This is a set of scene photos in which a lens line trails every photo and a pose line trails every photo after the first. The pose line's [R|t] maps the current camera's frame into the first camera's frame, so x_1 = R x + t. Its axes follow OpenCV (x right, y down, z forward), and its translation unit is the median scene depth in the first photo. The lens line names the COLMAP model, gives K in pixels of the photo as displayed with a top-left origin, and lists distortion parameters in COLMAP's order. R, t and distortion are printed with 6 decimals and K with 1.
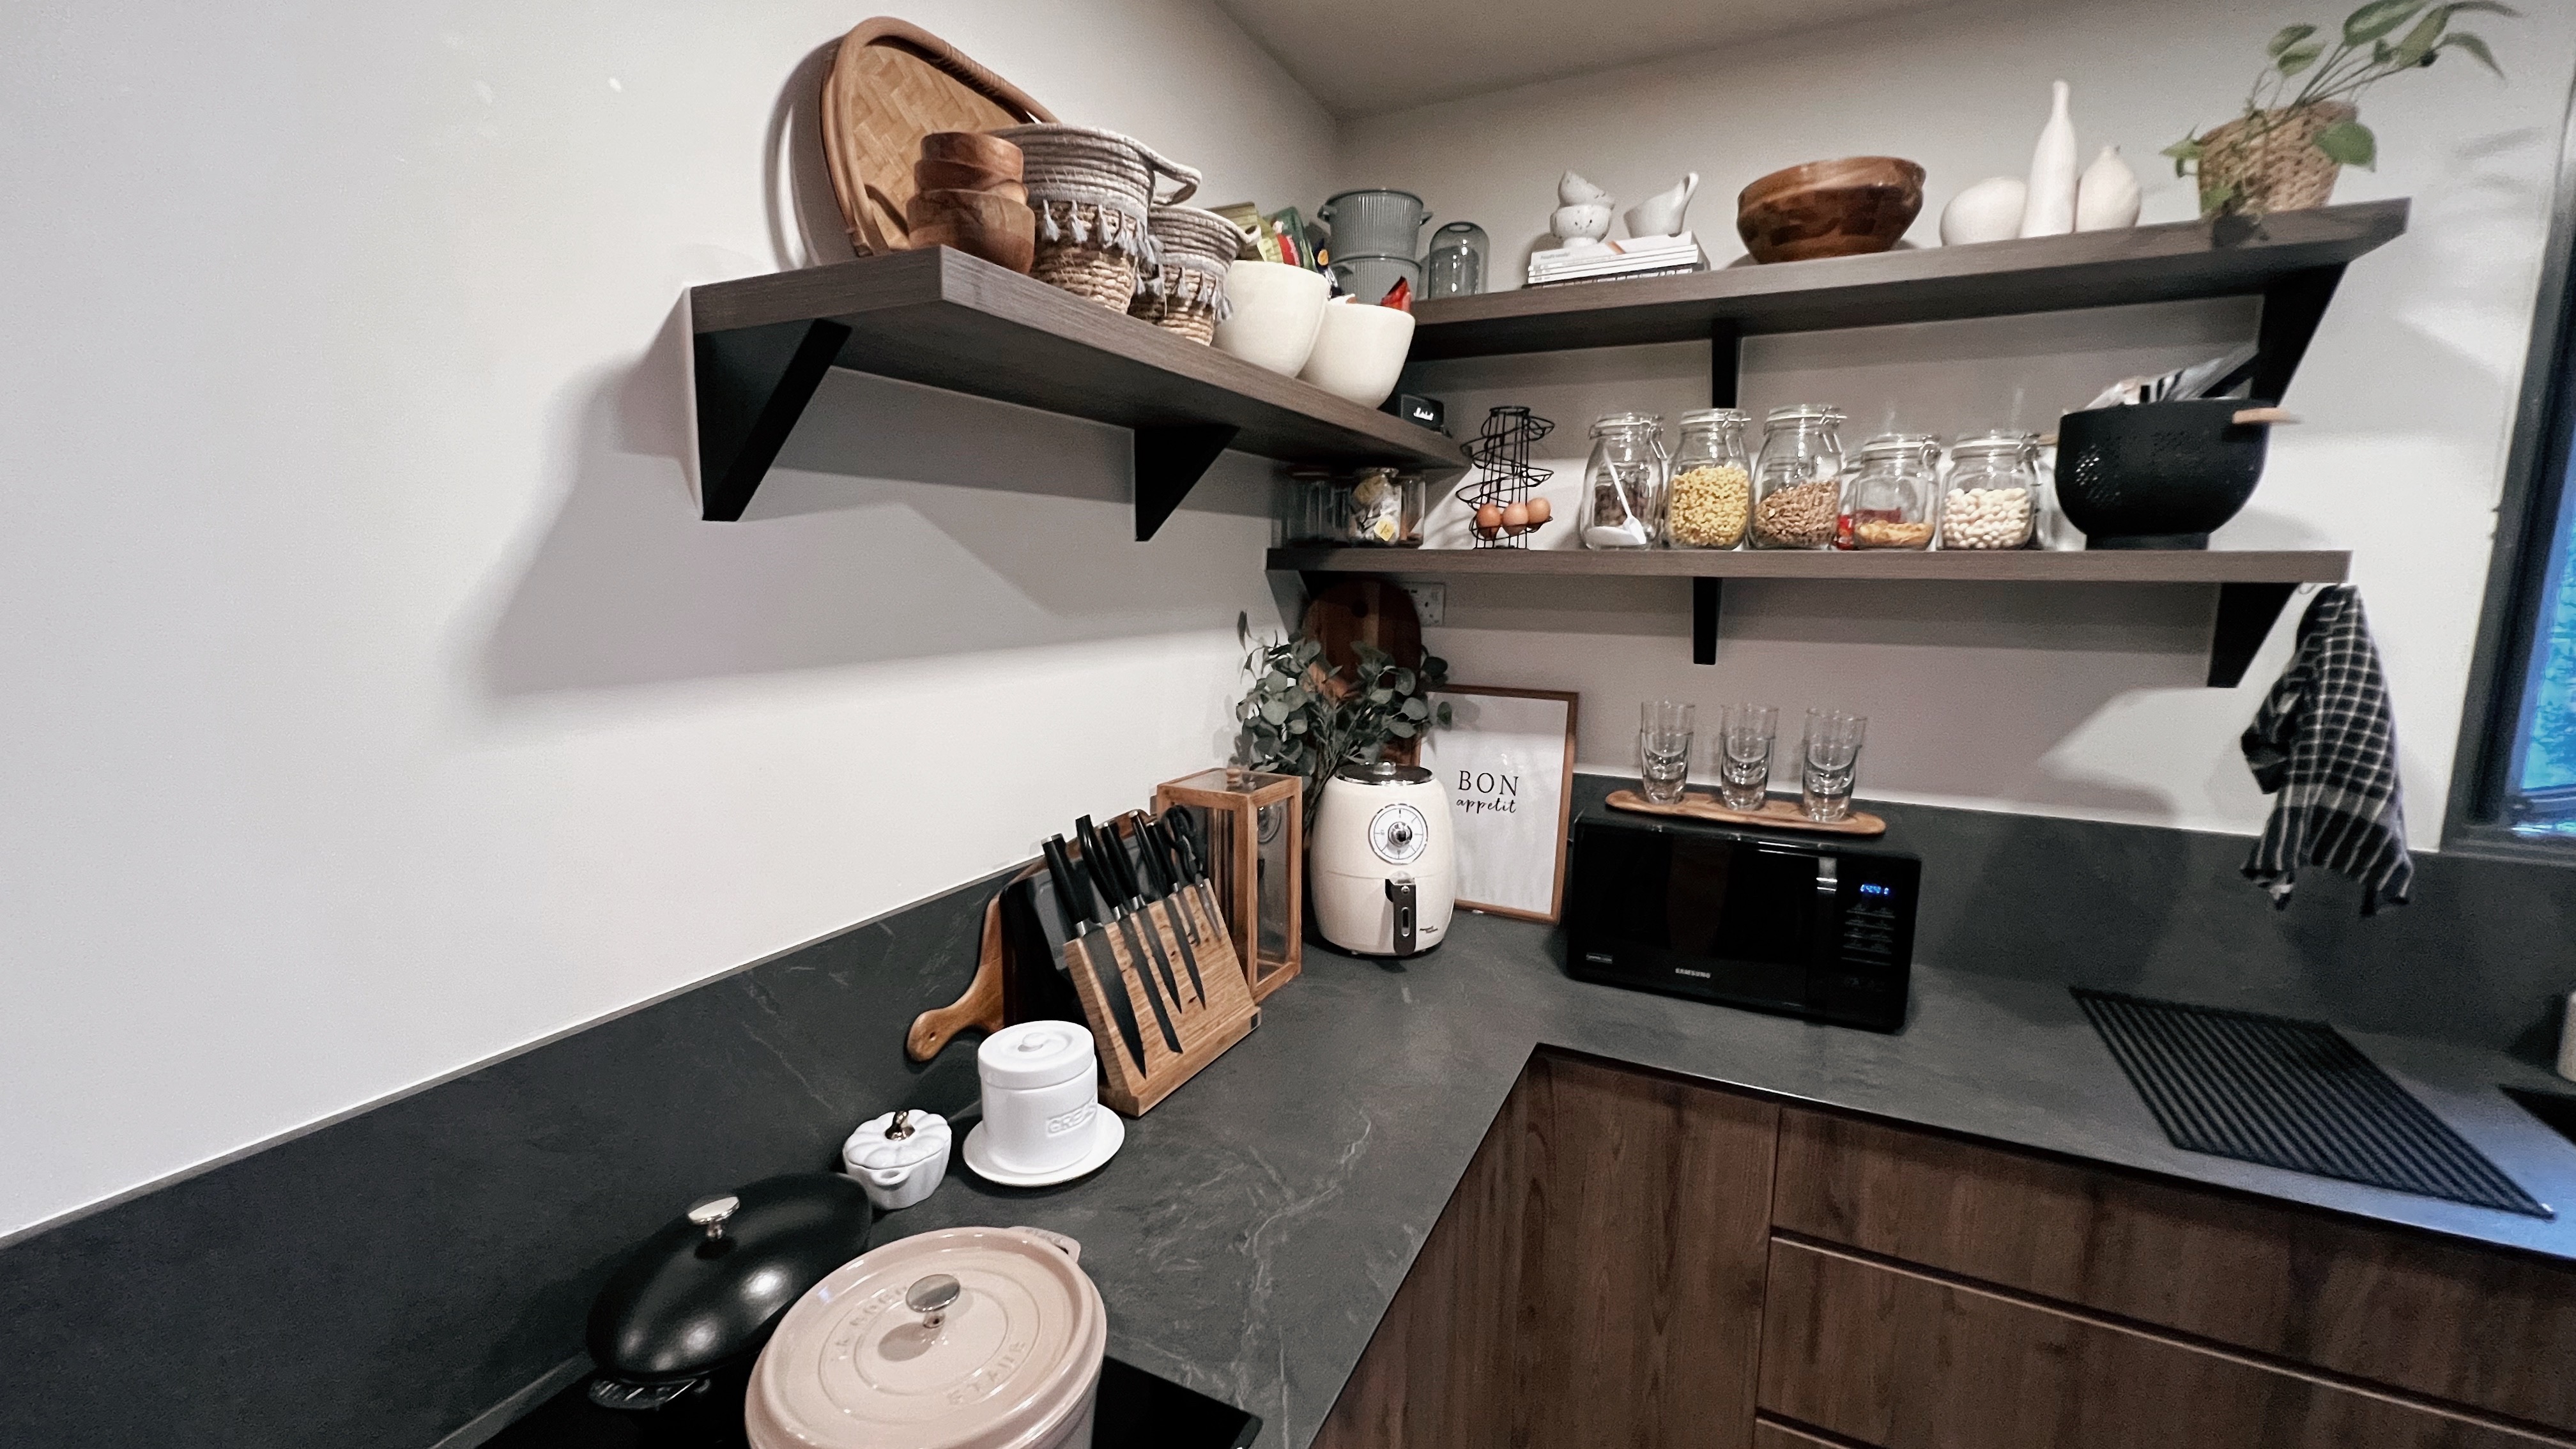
lens RADIAL K [[1024.6, 0, 1292.6], [0, 1024.6, 726.3], [0, 0, 1]] dist [-0.003457, 0.000901]
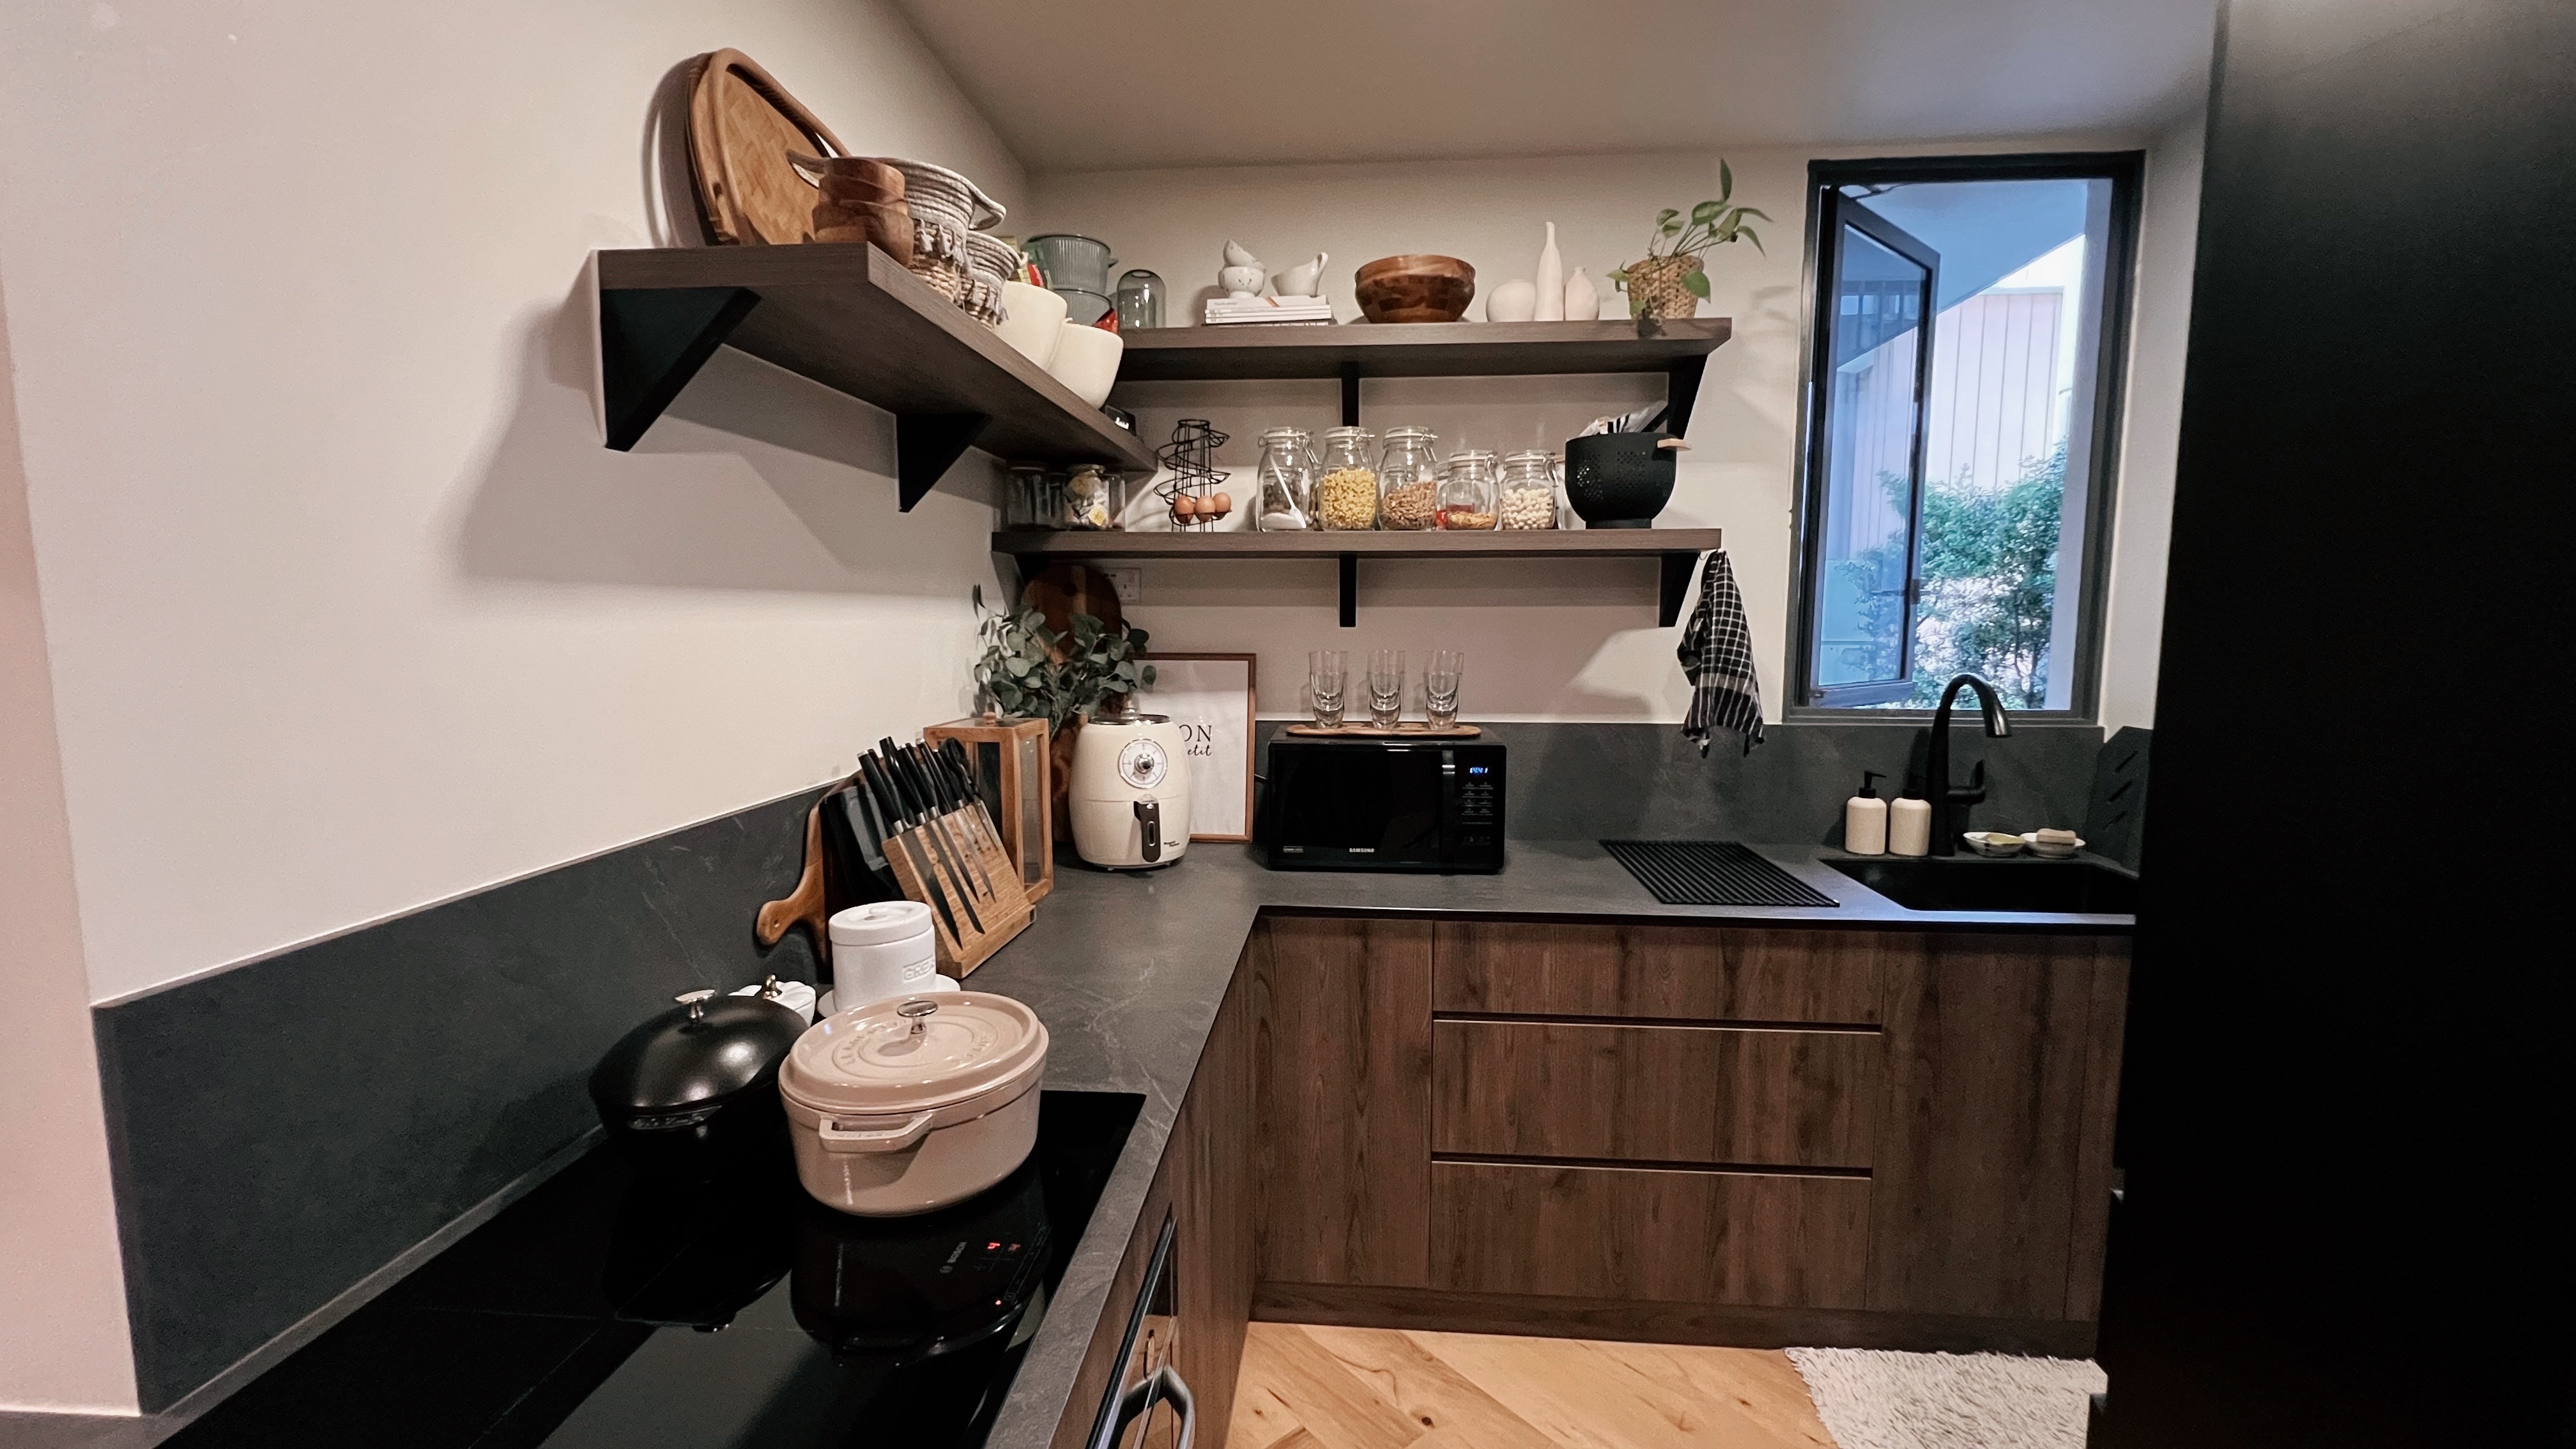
lens RADIAL K [[1024.6, 0, 1288.5], [0, 1024.6, 725.2], [0, 0, 1]] dist [-0.003457, 0.000901]
pose [[0.931621, -0.048775, 0.360144, -0.193385], [0.064323, 0.997438, -0.031305, 0.136974], [-0.357694, 0.052330, 0.932371, -0.238643]]
